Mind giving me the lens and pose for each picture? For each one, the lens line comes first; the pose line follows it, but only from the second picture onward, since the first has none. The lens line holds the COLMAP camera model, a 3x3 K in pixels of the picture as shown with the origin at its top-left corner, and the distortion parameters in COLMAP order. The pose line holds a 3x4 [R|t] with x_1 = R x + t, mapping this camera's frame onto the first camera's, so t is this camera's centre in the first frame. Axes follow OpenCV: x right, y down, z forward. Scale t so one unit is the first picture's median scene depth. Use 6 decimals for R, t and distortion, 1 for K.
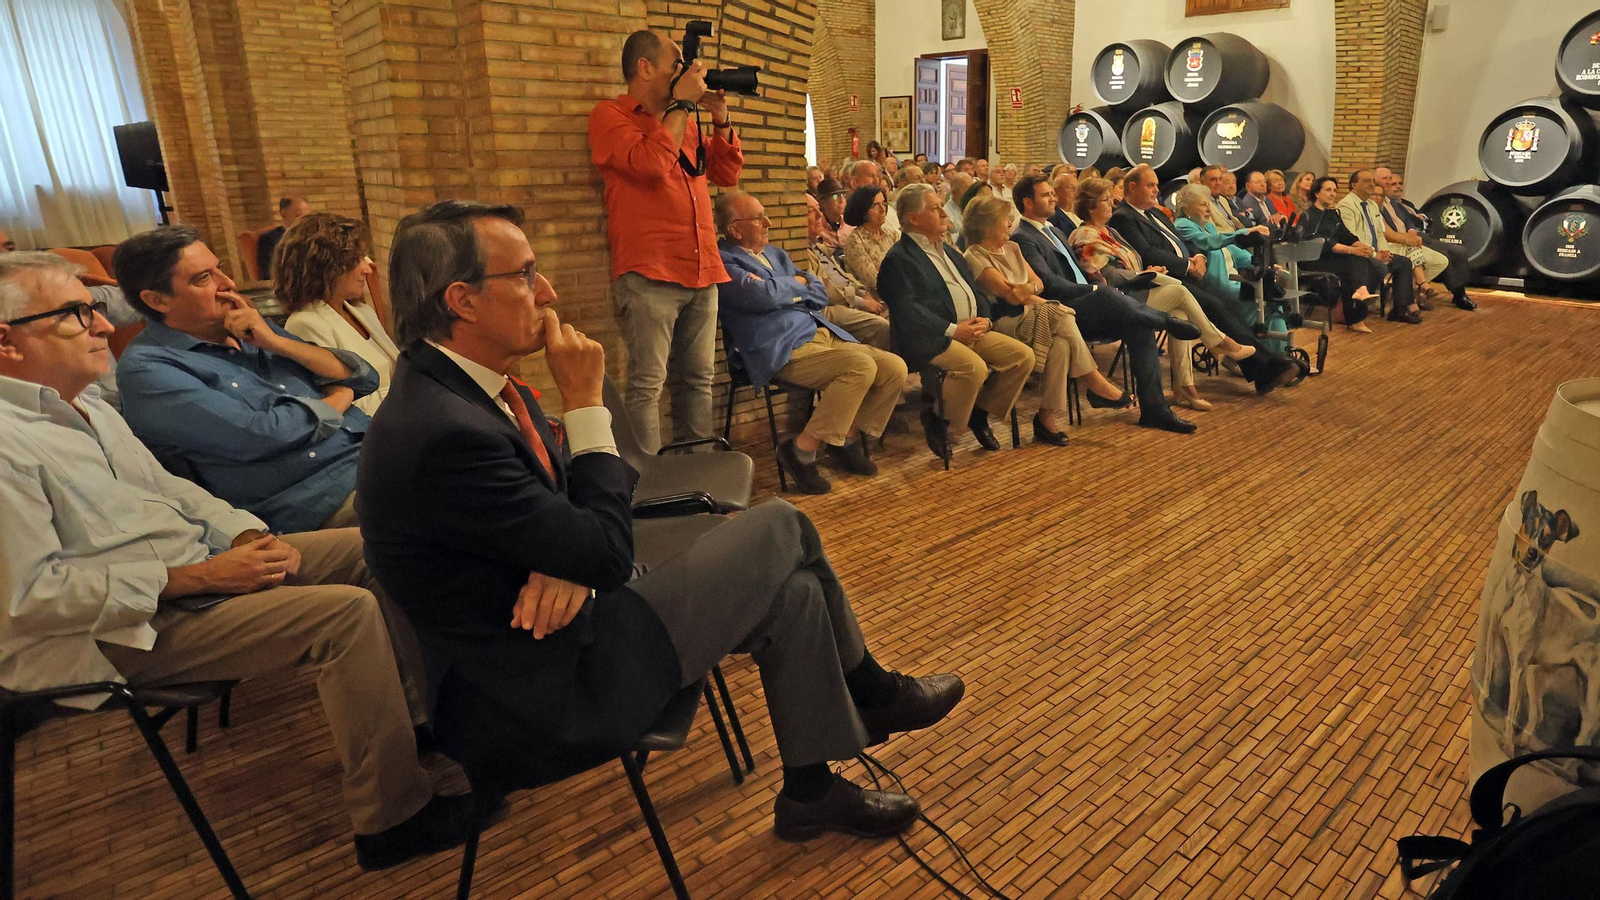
lens RADIAL K [[905.0, 0, 894.6], [0, 905.0, 412.3], [0, 0, 1]] dist [-0.087609, 0.046887]
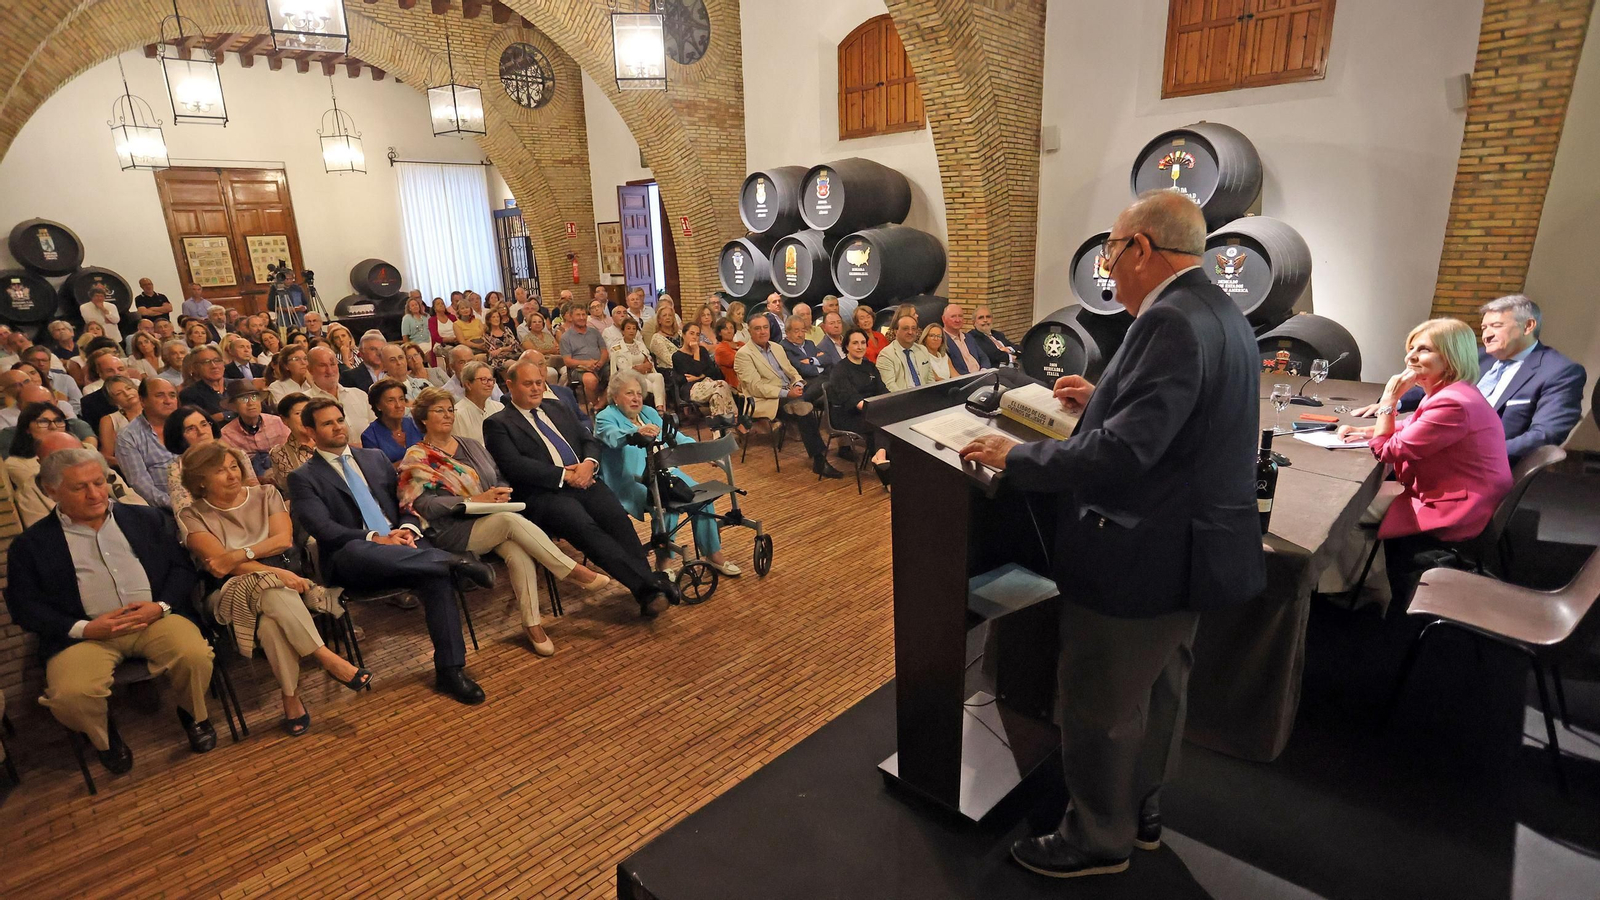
lens RADIAL K [[802.4, 0, 792.2], [0, 802.4, 477.3], [0, 0, 1]] dist [-0.076202, 0.033619]
pose [[0.998774, -0.043169, 0.024222, 0.424861], [0.043029, 0.999054, 0.006263, -0.125519], [-0.024470, -0.005213, 0.999687, 0.167465]]
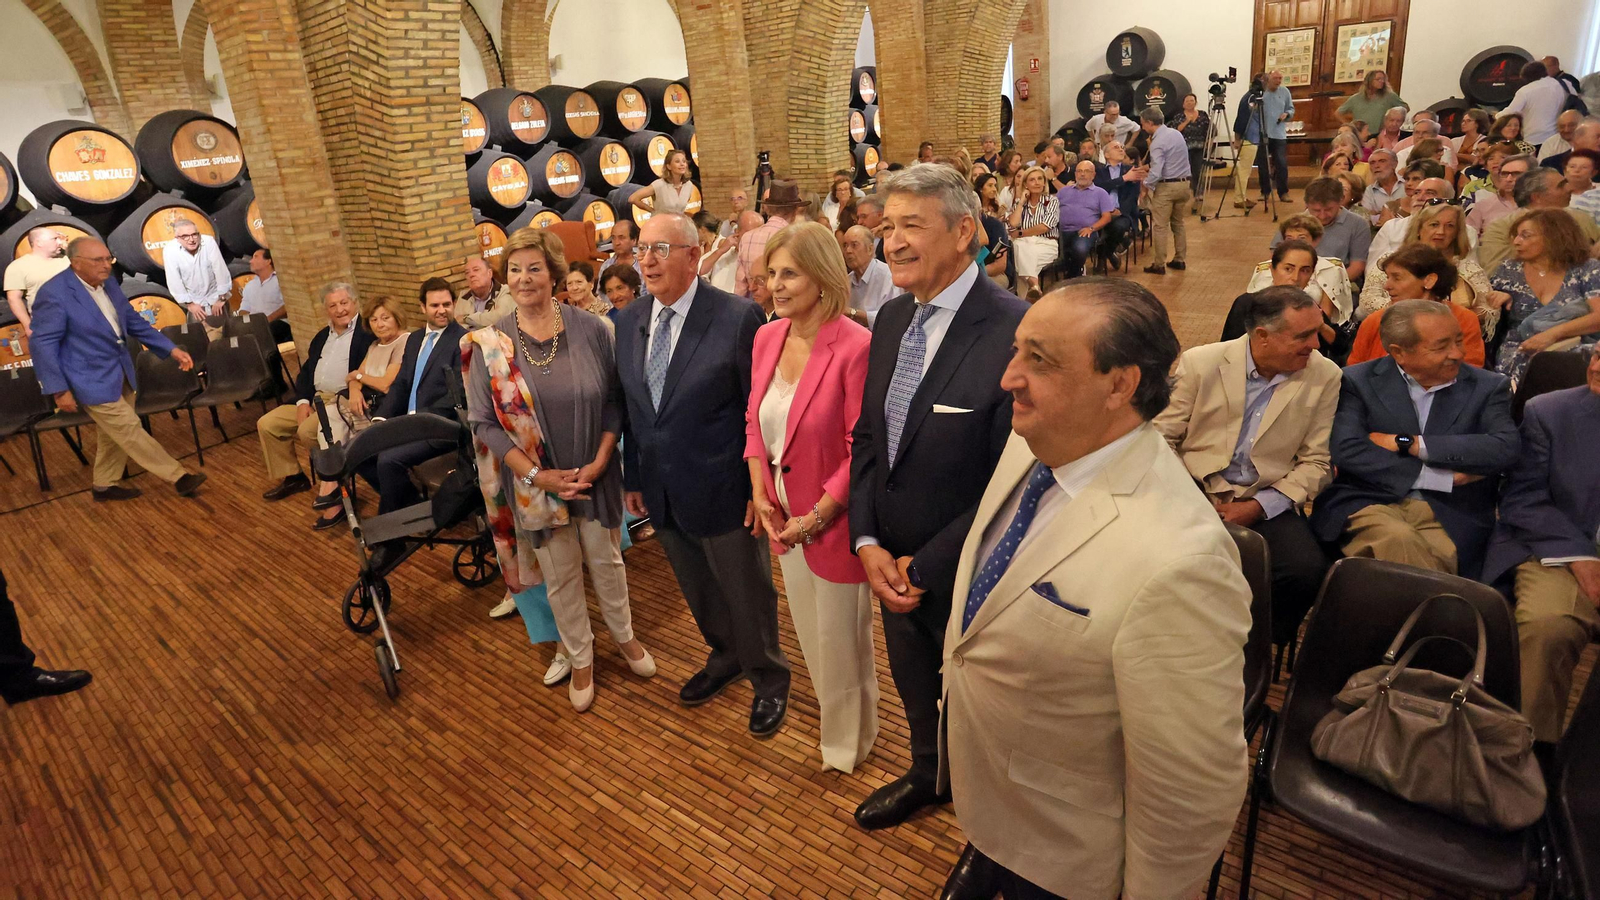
lens RADIAL K [[795.7, 0, 751.3], [0, 795.7, 348.7], [0, 0, 1]] dist [-0.055579, 0.001493]
pose [[0.131905, 0.269046, -0.954052, 0.753749], [-0.177461, 0.953322, 0.244305, -0.334012], [0.975248, 0.137083, 0.173493, 0.864136]]
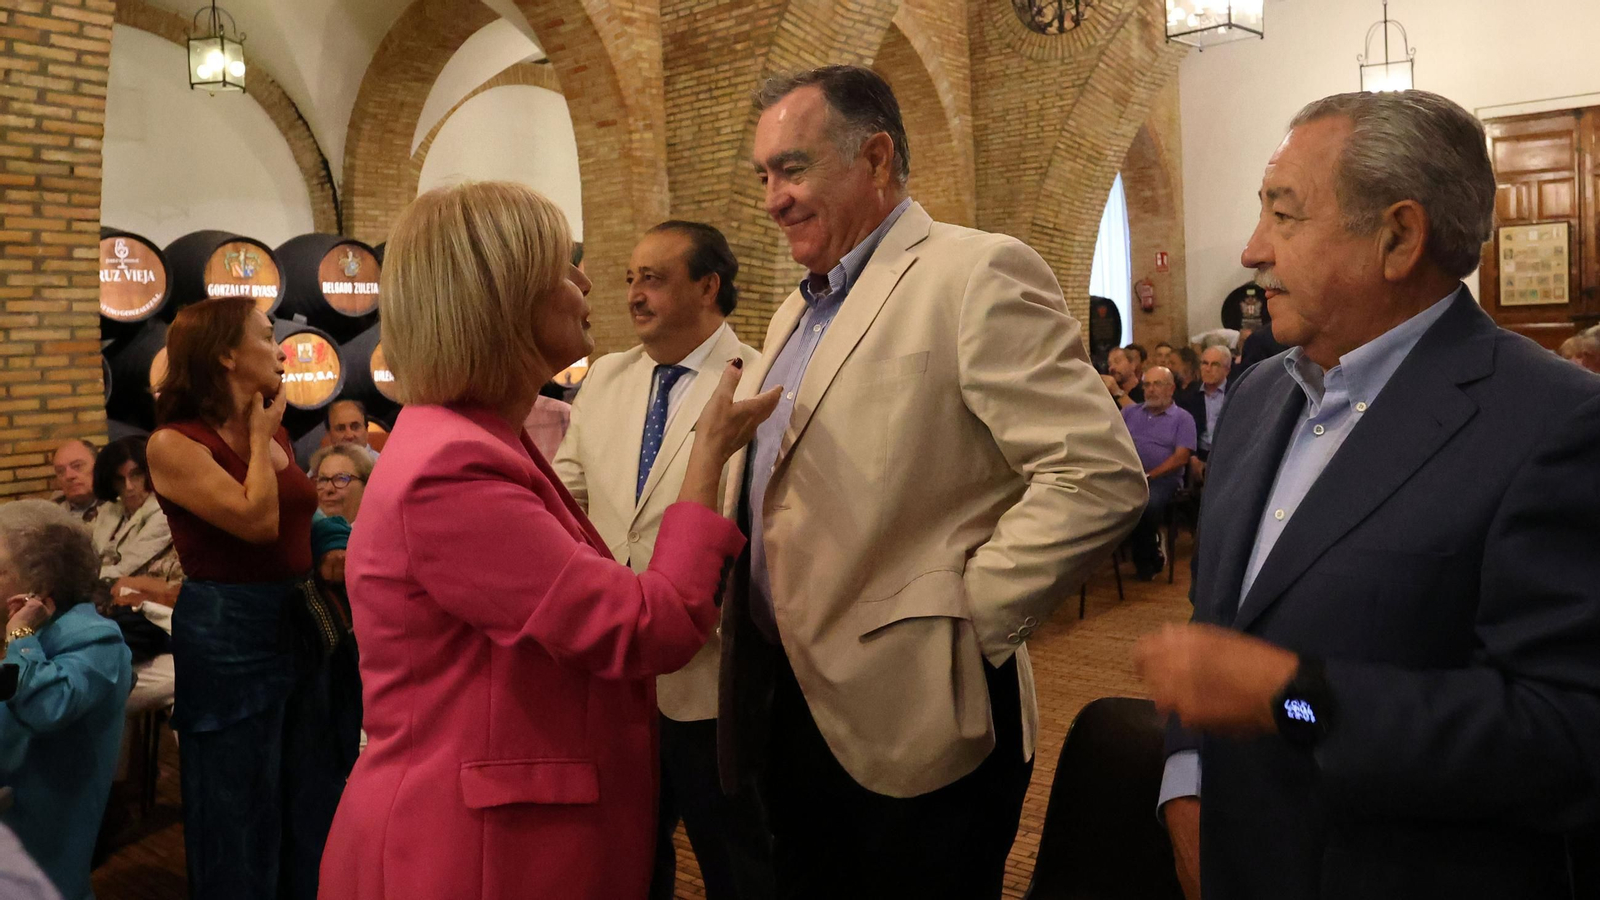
lens RADIAL K [[1209.5, 0, 792.6], [0, 1209.5, 393.8], [0, 0, 1]] dist [-0.099481, 0.055566]
pose [[0.118380, 0.038060, -0.992239, 0.694462], [-0.234805, 0.971998, 0.009269, -0.312150], [0.964807, 0.231886, 0.124002, 1.038540]]
